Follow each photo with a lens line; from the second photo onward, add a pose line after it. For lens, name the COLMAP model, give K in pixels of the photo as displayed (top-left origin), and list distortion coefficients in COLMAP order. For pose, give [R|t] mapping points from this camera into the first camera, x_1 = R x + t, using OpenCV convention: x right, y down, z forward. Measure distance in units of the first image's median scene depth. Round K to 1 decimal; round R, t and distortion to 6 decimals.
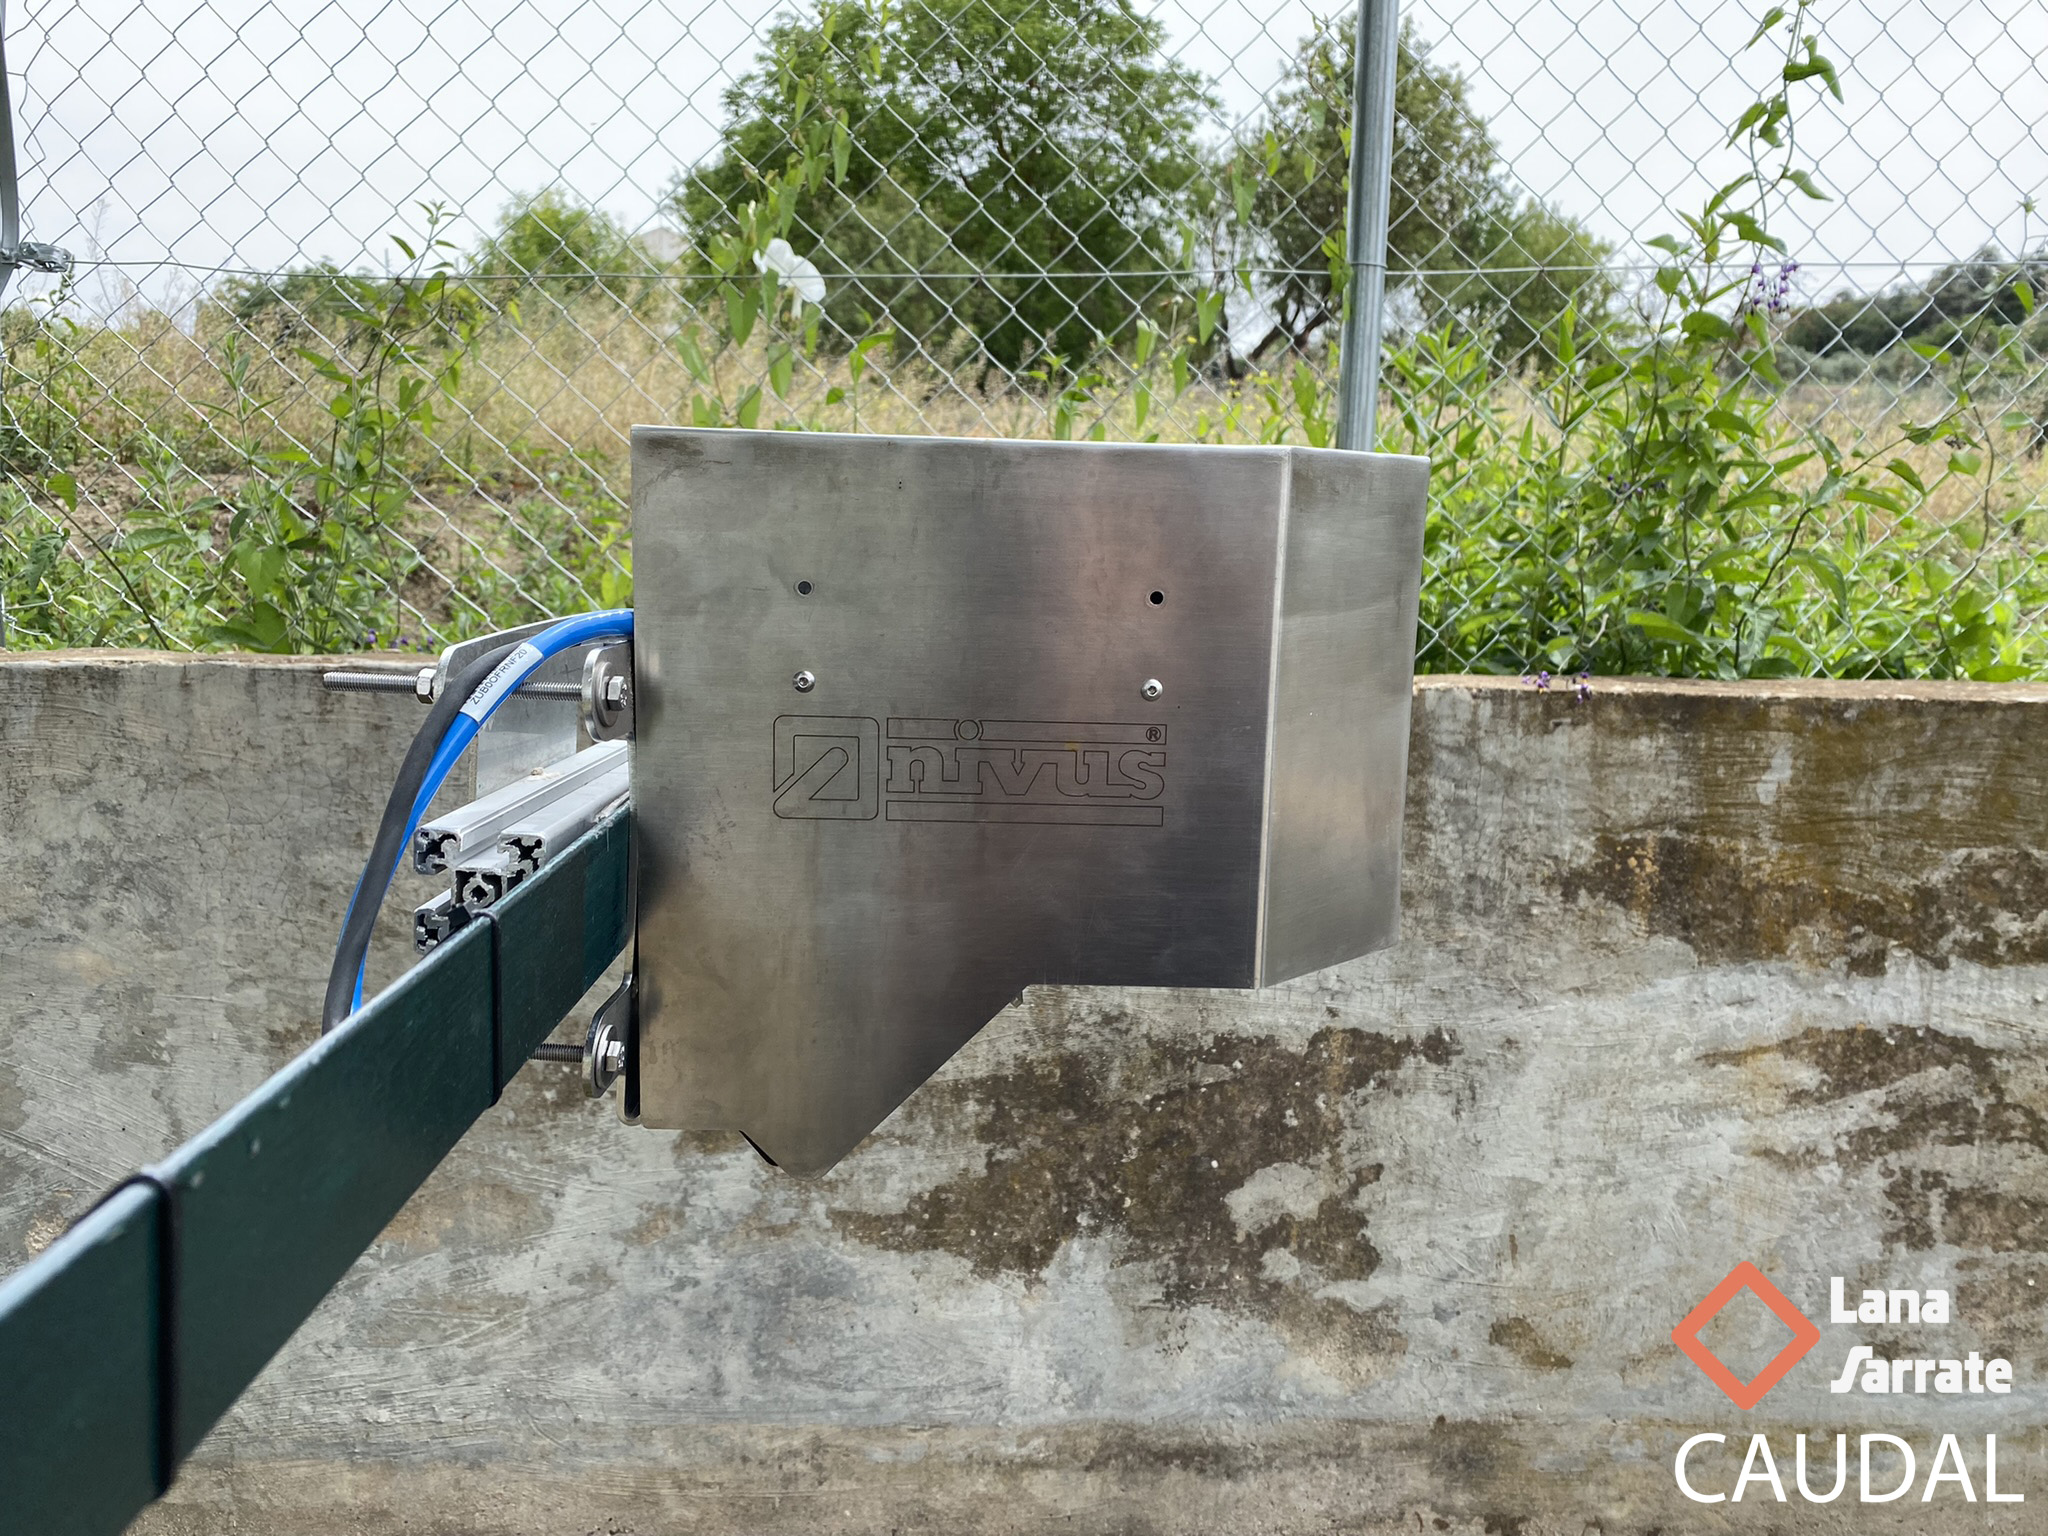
lens RADIAL K [[1560.1, 0, 1035.2], [0, 1560.1, 794.7], [0, 0, 1]] dist [-0.009895, -0.006267]
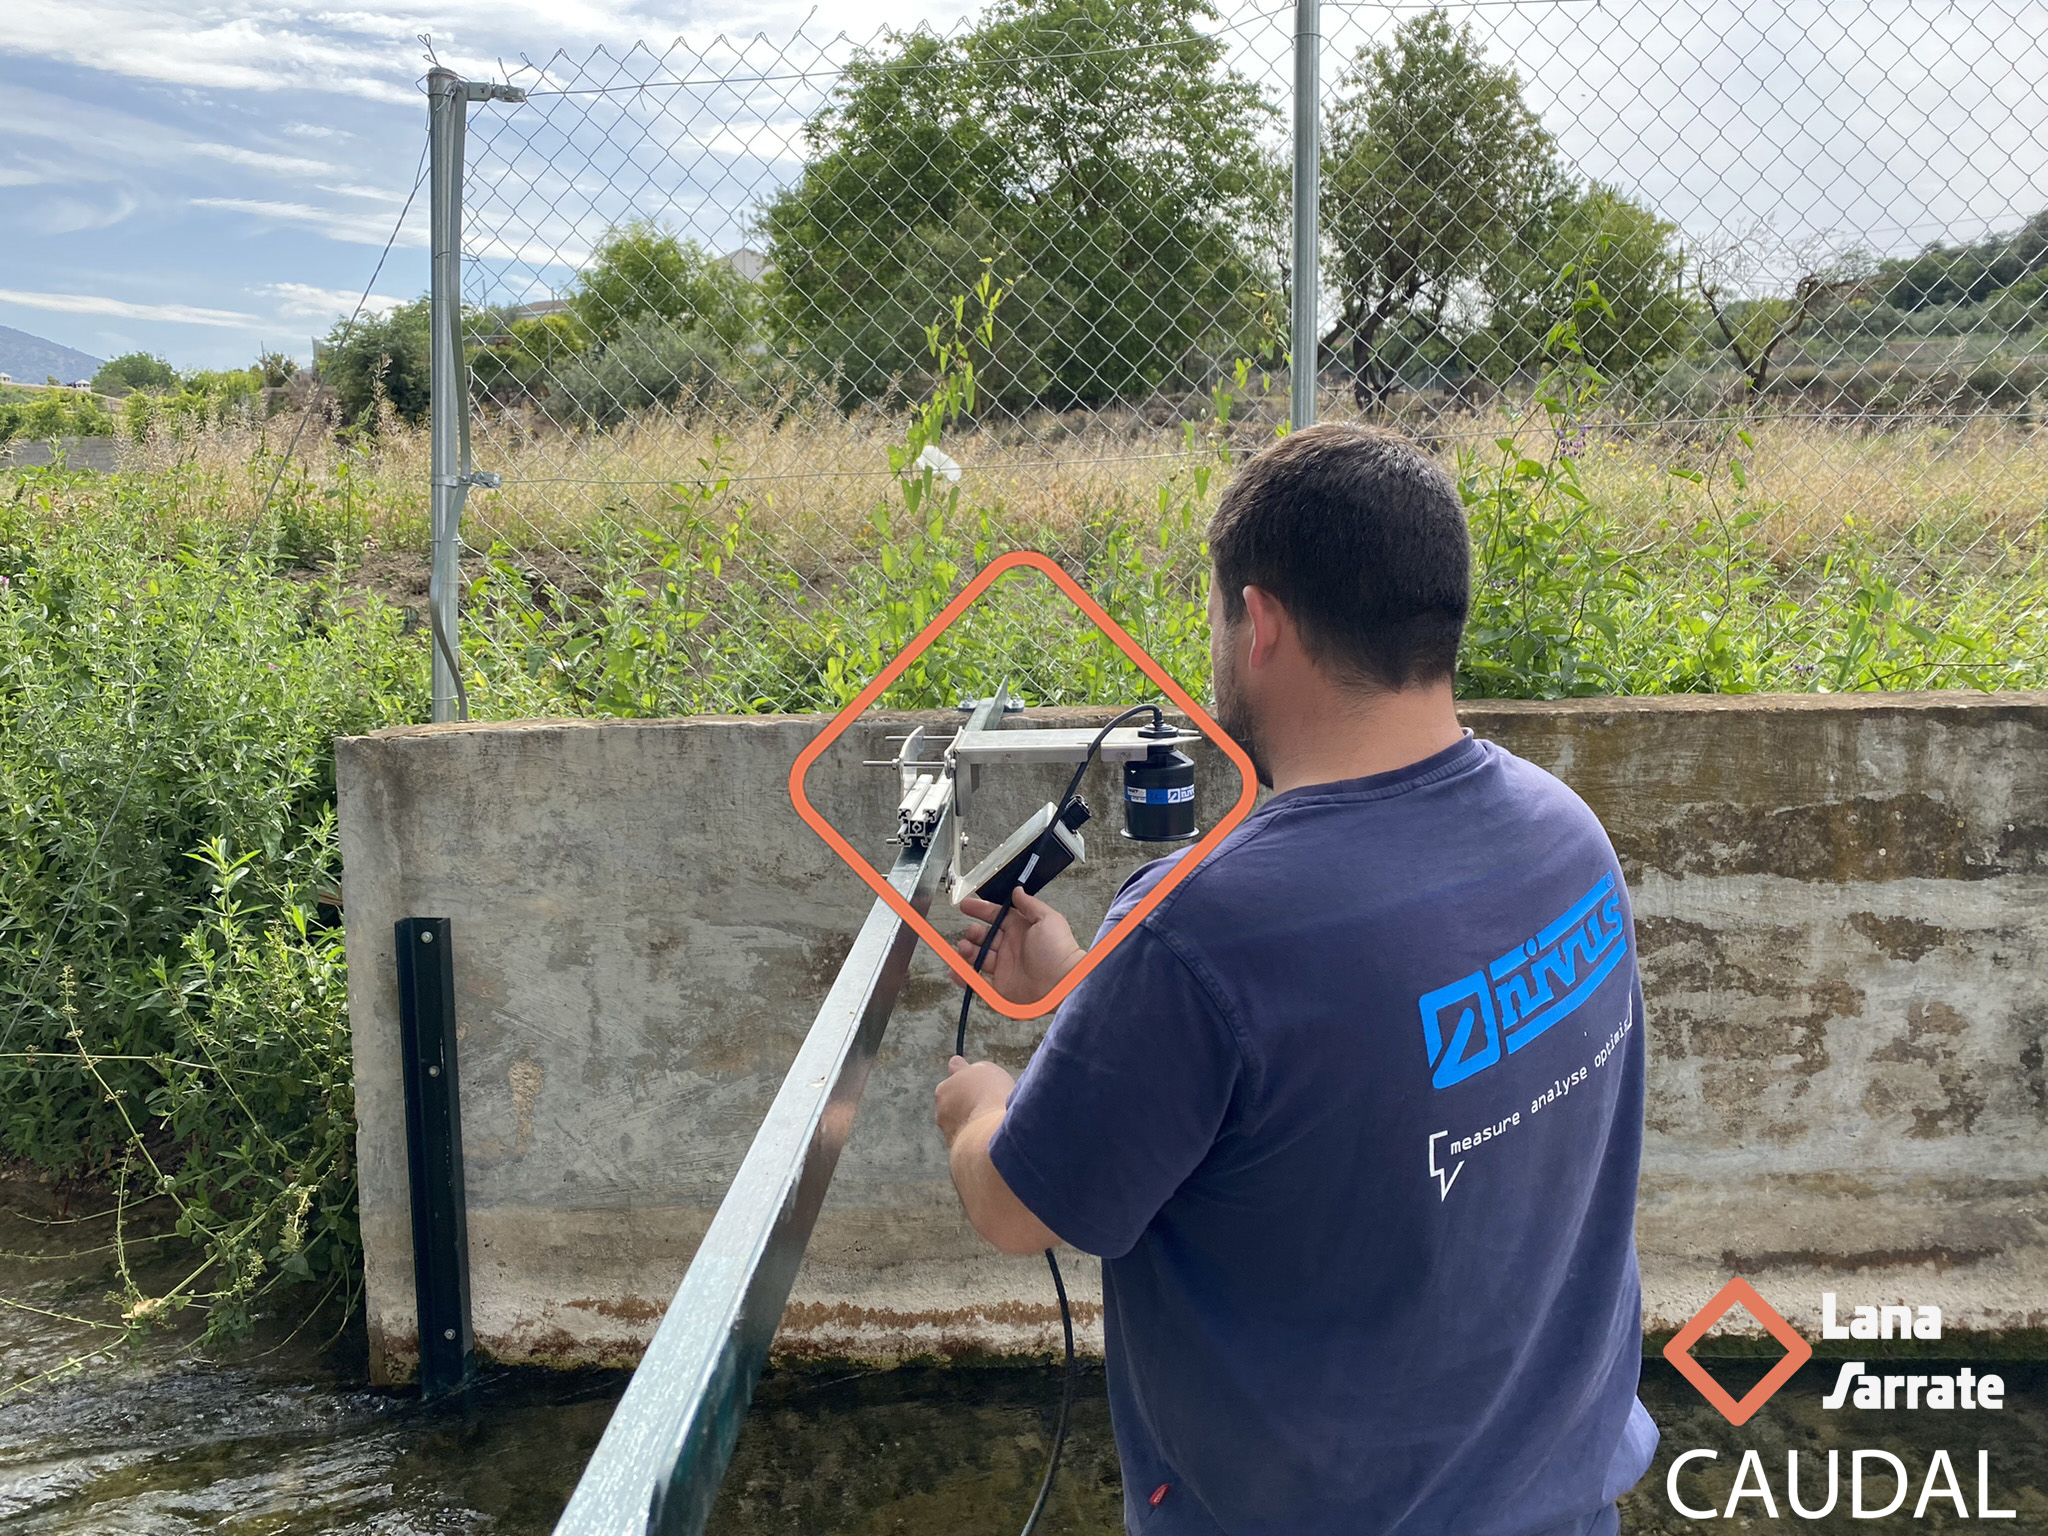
lens RADIAL K [[1560.1, 0, 1017.1], [0, 1560.1, 772.7], [0, 0, 1]] dist [-0.009895, -0.006267]
pose [[0.997099, -0.032528, -0.068815, 0.022673], [0.031994, 0.999449, -0.008846, -0.004402], [0.069065, 0.006619, 0.997590, -0.621685]]
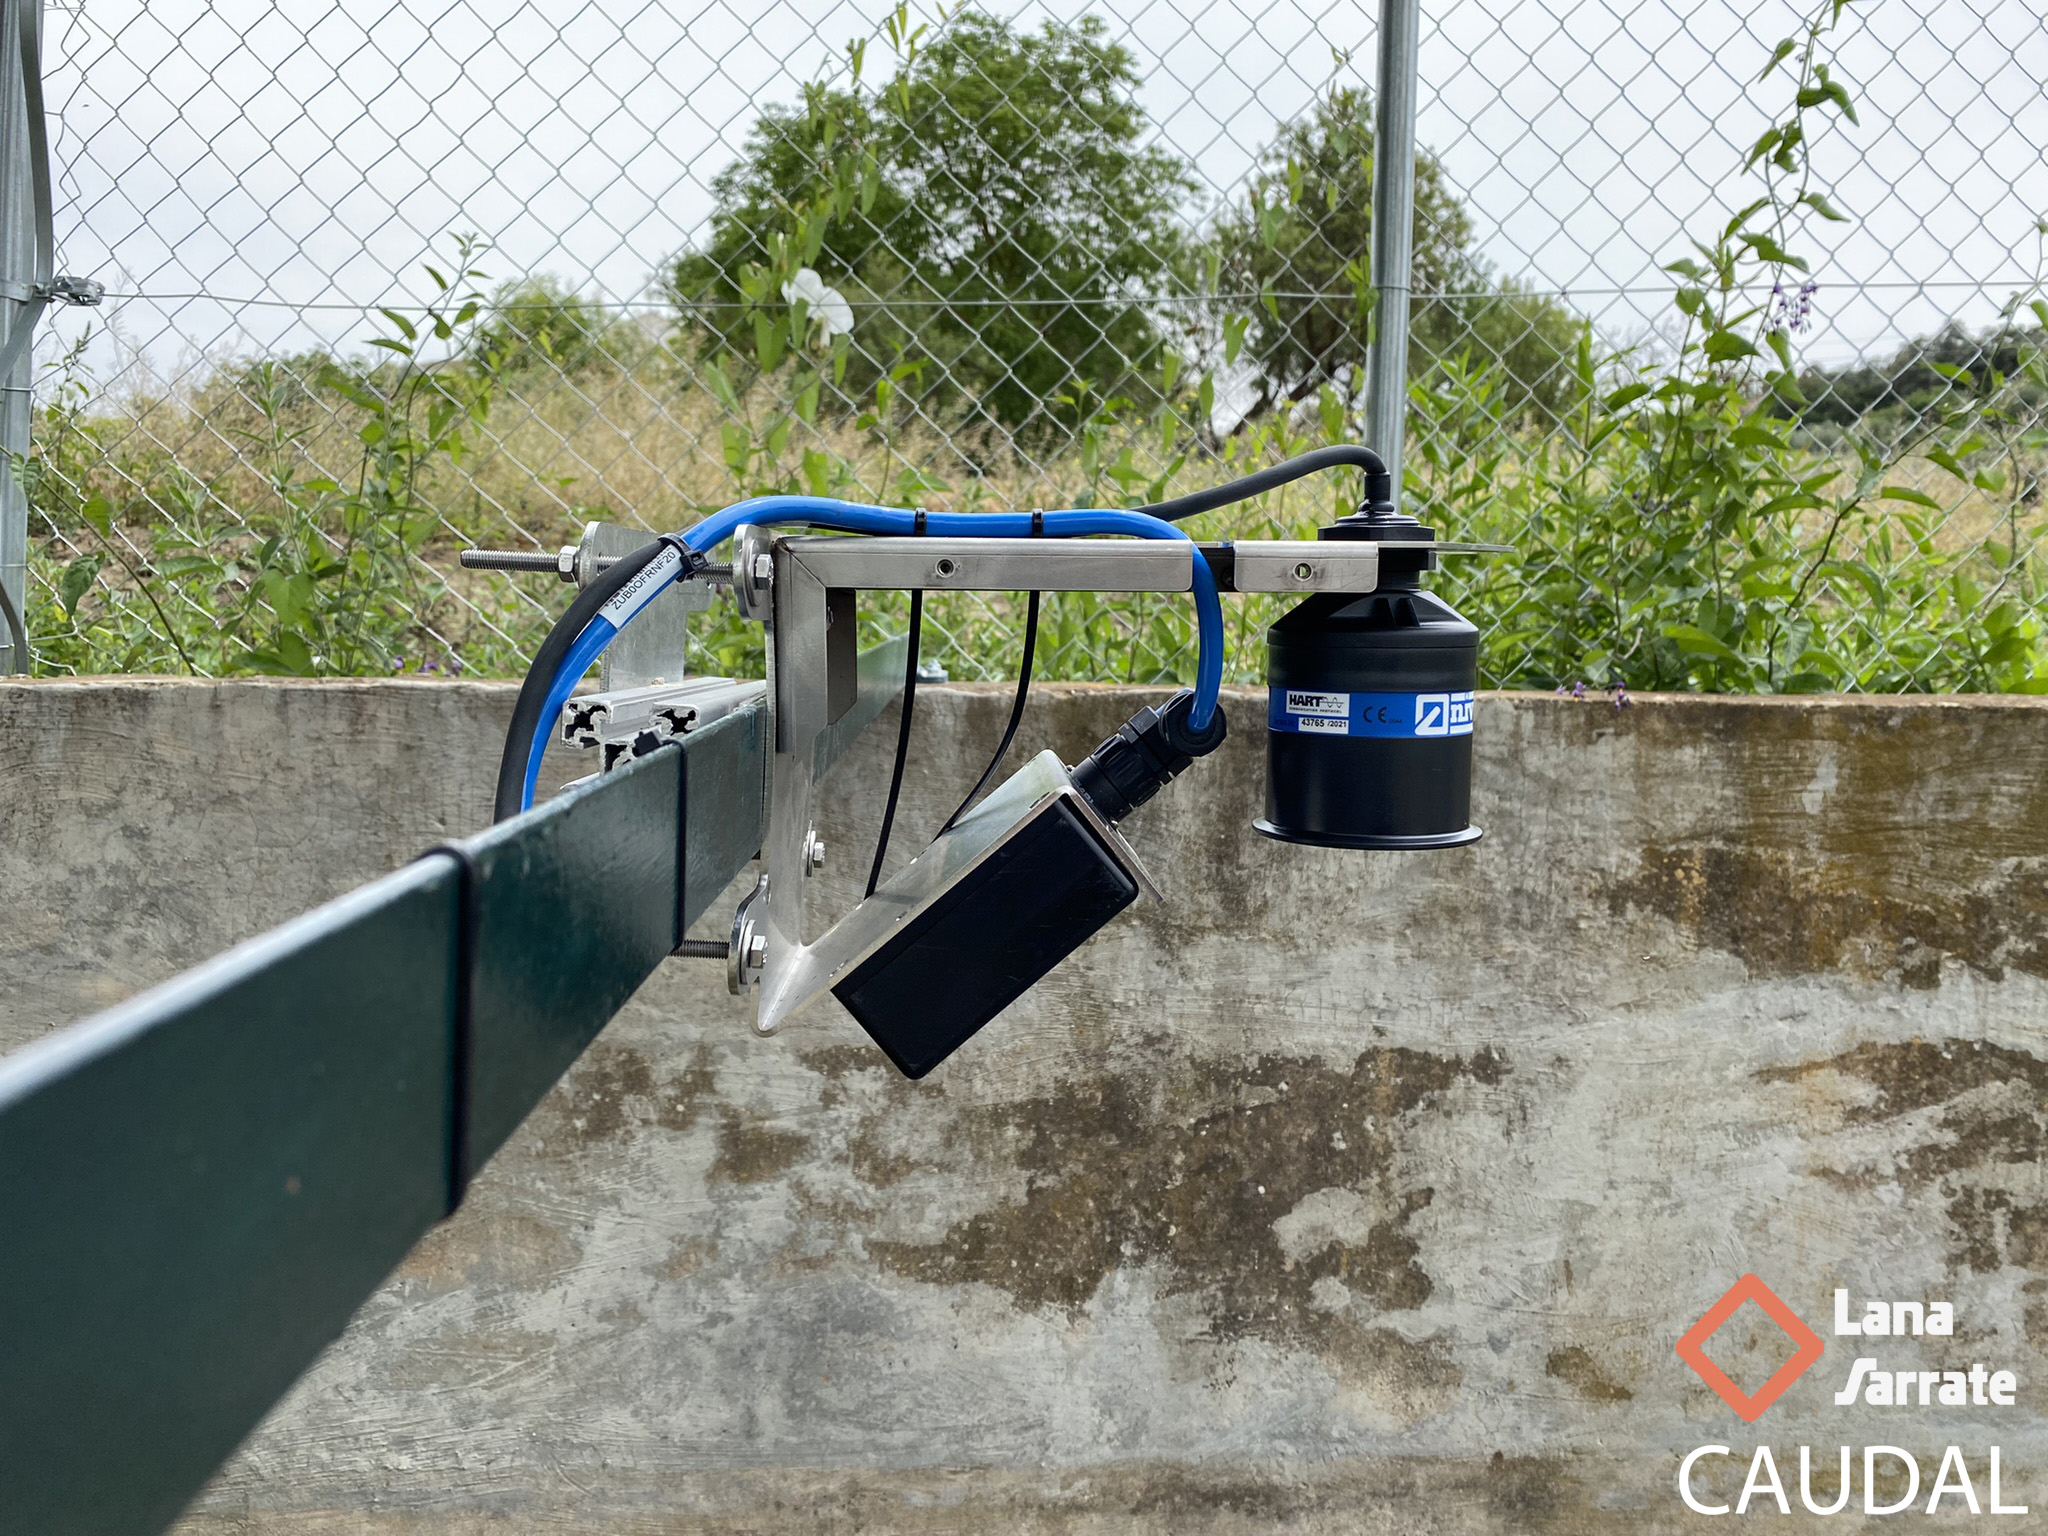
lens RADIAL K [[1560.1, 0, 1024.2], [0, 1560.1, 782.6], [0, 0, 1]] dist [-0.009895, -0.006267]
pose [[0.999951, -0.009663, 0.002078, -0.032073], [0.009763, 0.998412, -0.055486, 0.034992], [-0.001539, 0.055503, 0.998457, 0.012625]]
